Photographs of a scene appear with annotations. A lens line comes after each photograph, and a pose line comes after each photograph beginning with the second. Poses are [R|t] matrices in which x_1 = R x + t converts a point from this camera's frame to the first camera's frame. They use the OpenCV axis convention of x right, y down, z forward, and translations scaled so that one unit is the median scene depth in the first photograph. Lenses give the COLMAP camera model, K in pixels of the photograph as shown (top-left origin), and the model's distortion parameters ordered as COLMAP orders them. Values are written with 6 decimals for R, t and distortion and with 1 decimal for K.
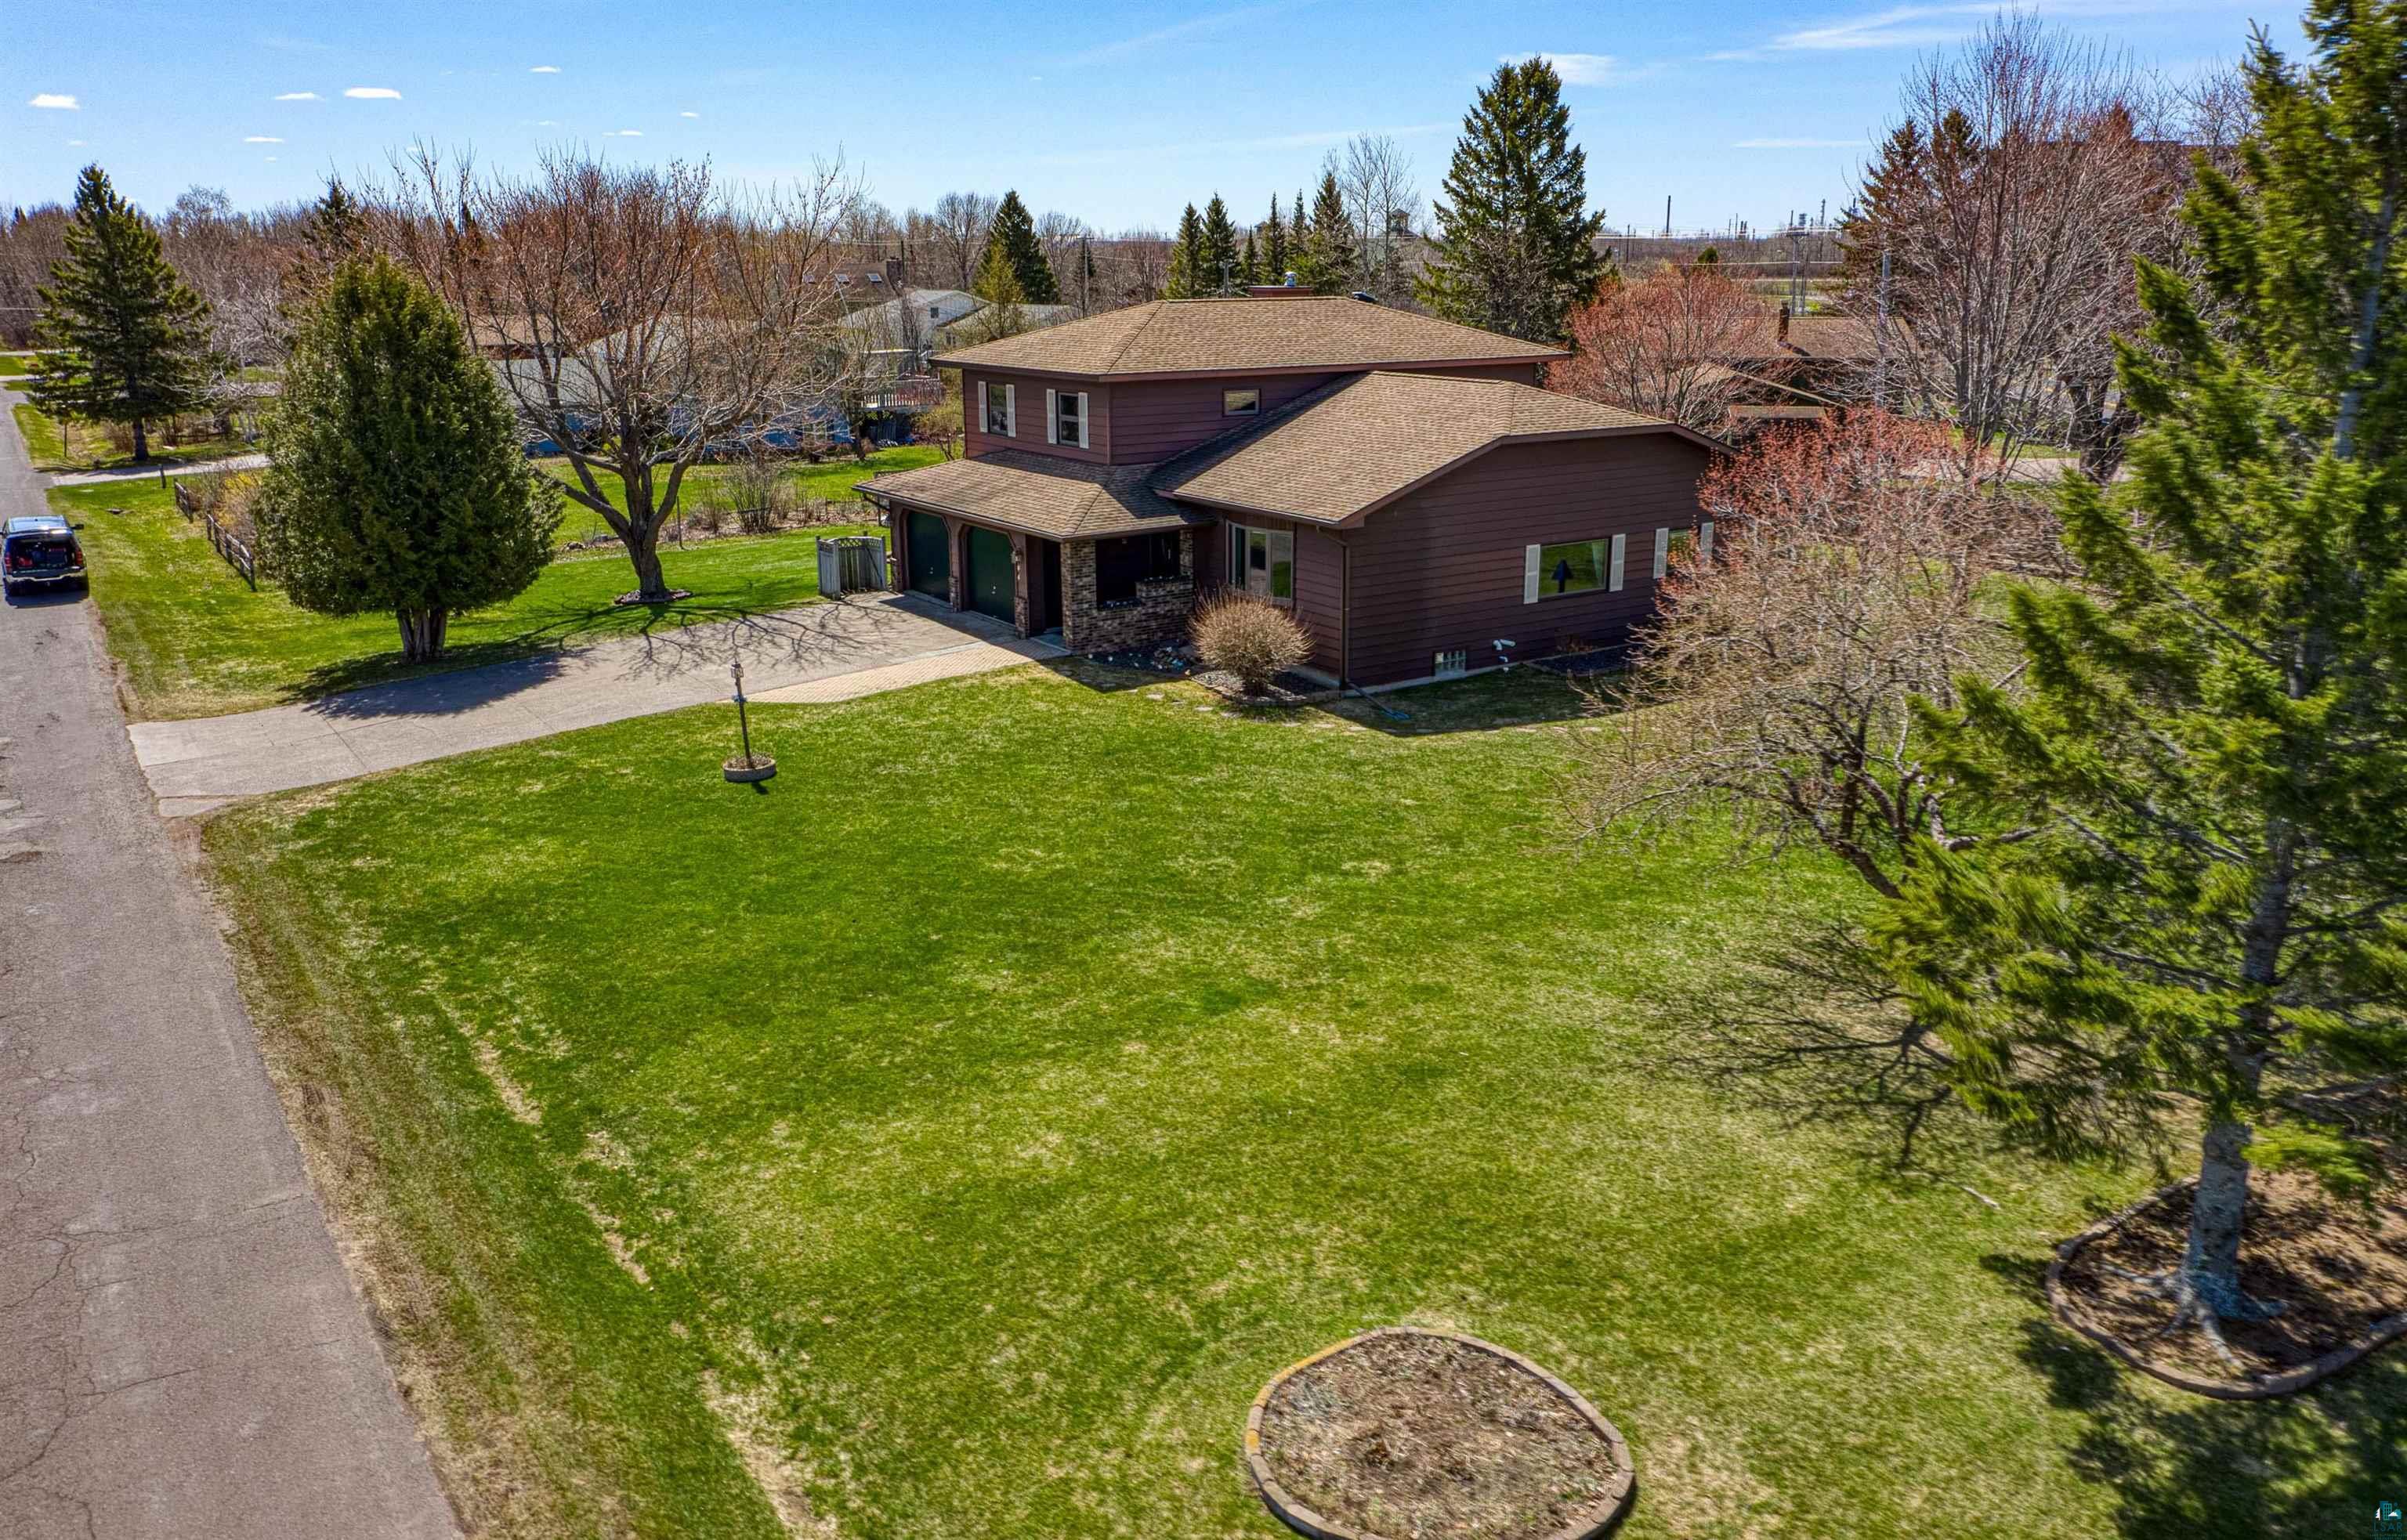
lens RADIAL K [[1825.3, 0, 1201.6], [0, 1825.3, 770.8], [0, 0, 1]] dist [-0.003035, 0.000127]
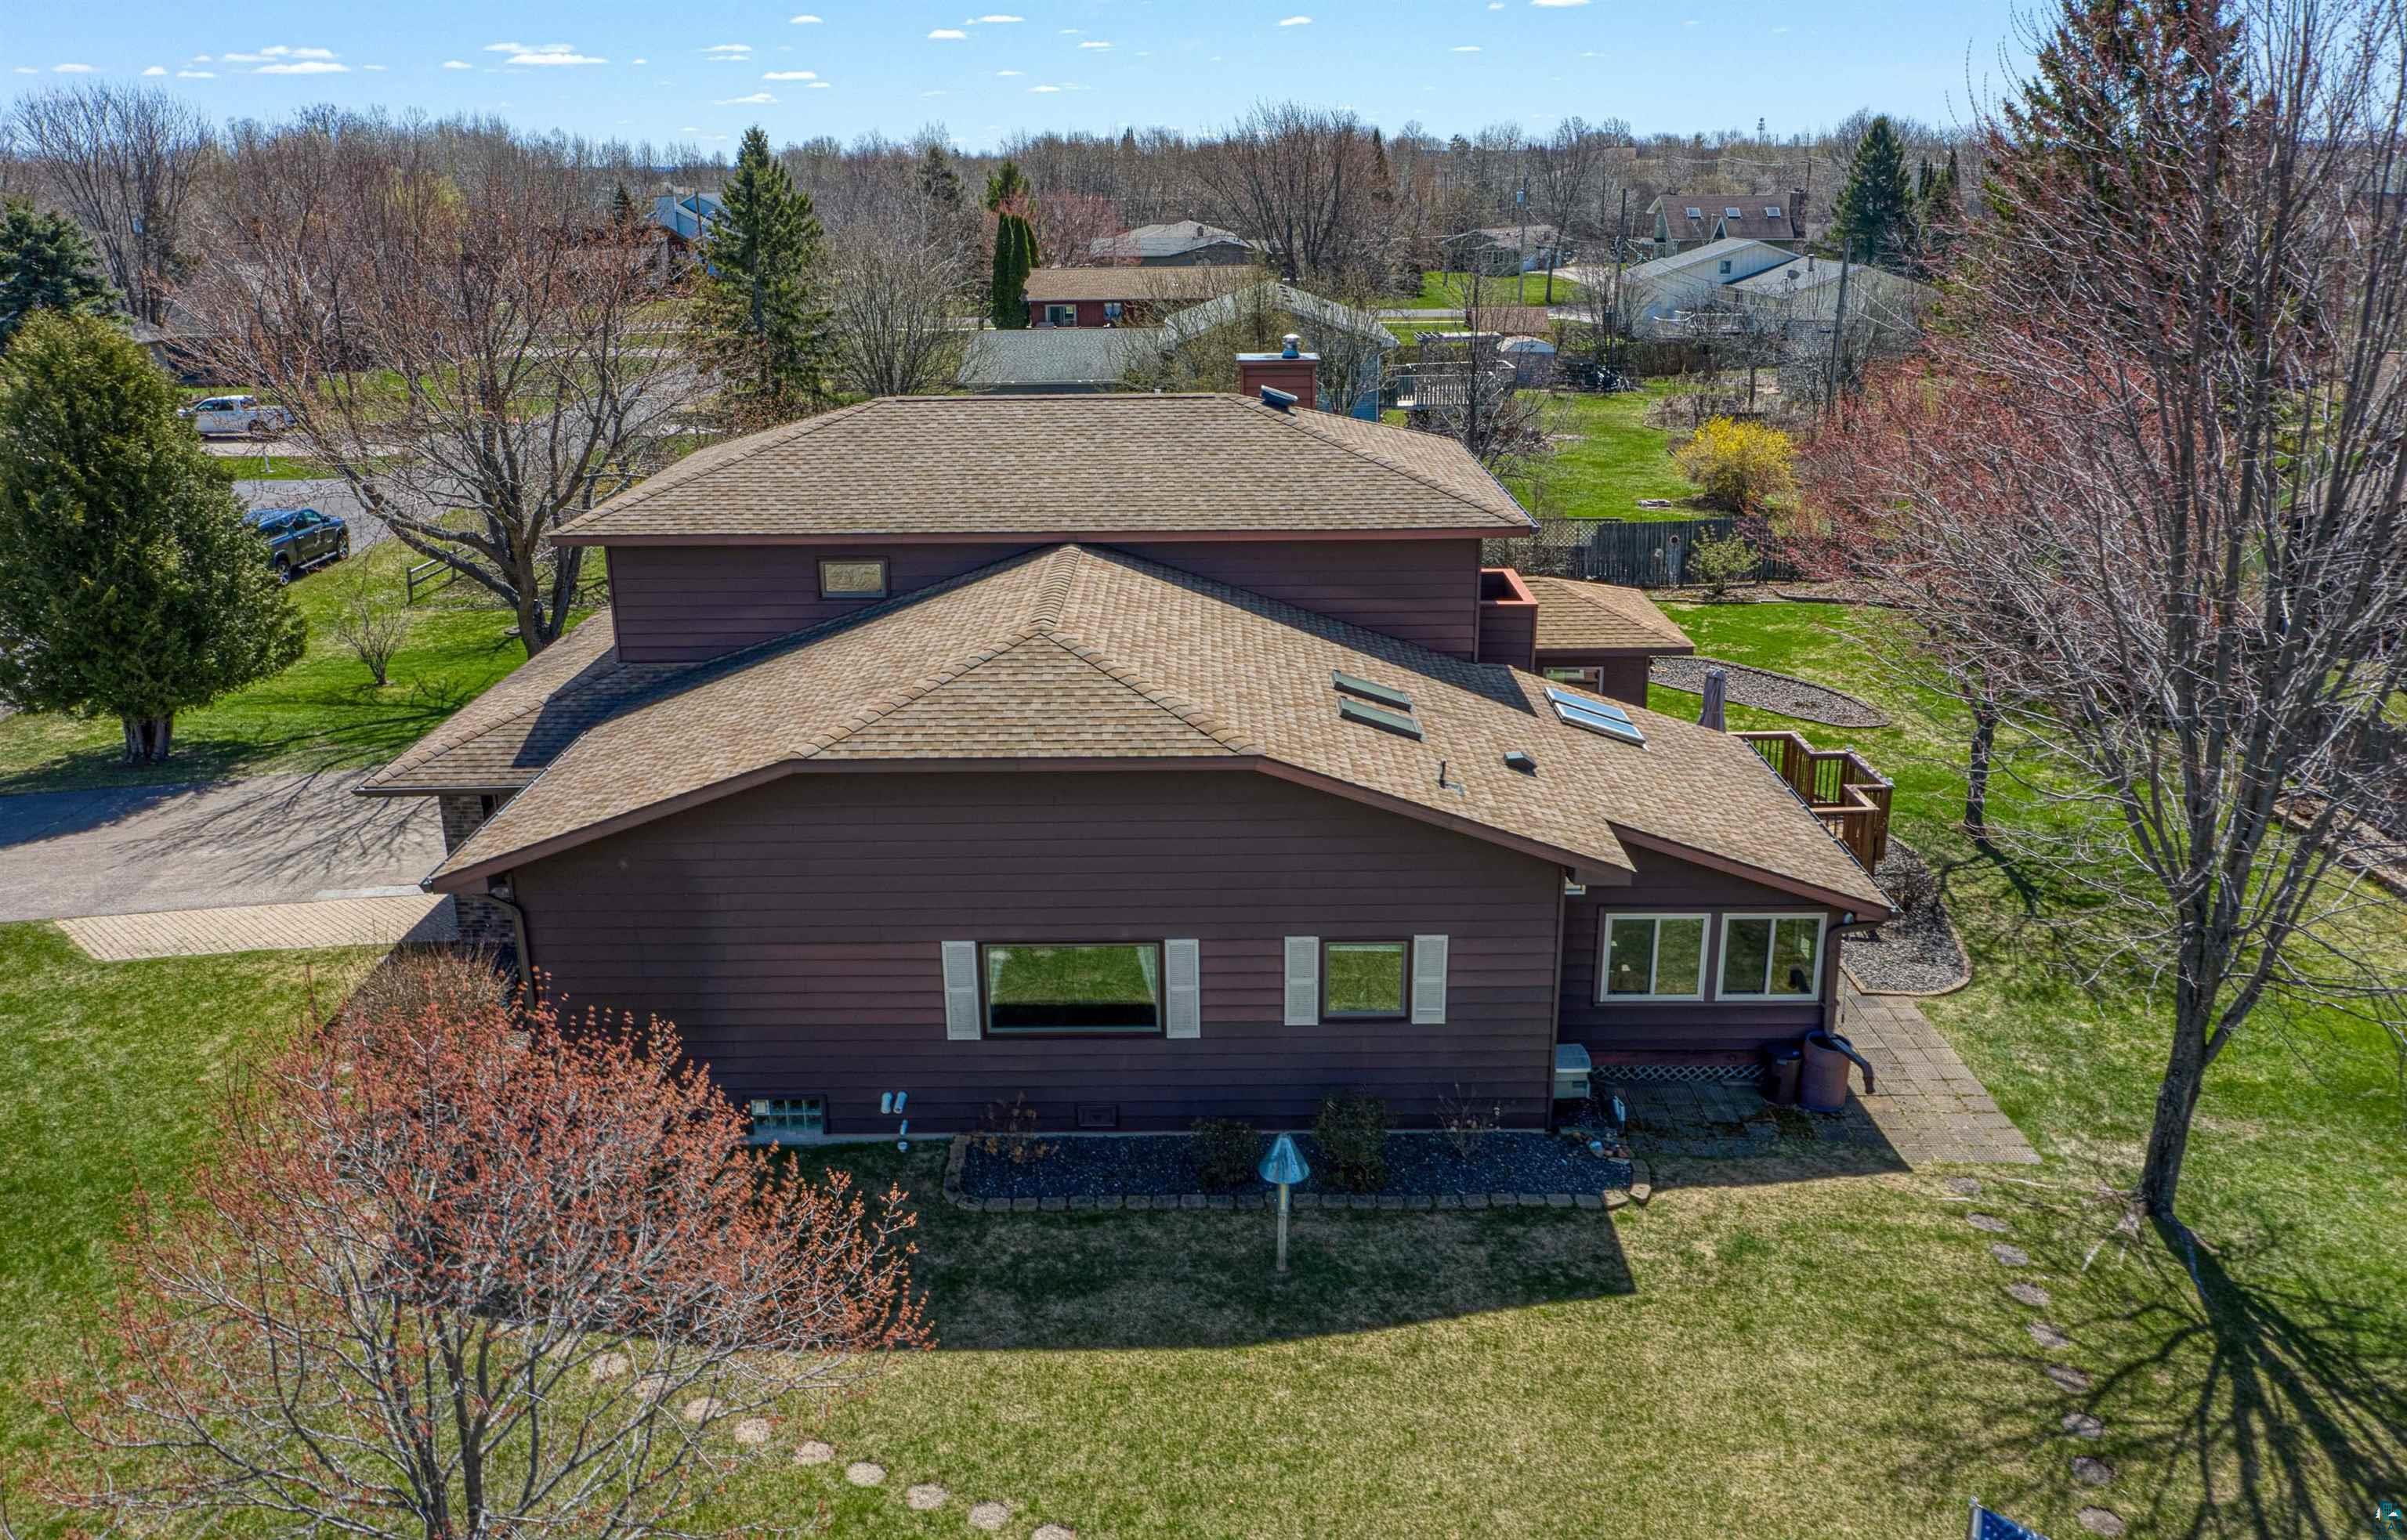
lens RADIAL K [[1825.3, 0, 1136.2], [0, 1825.3, 743.6], [0, 0, 1]] dist [-0.003035, 0.000127]
pose [[0.843020, 0.164781, -0.512019, 0.447016], [-0.149744, 0.986184, 0.070832, -0.206450], [0.516617, 0.016959, 0.856048, 0.501004]]
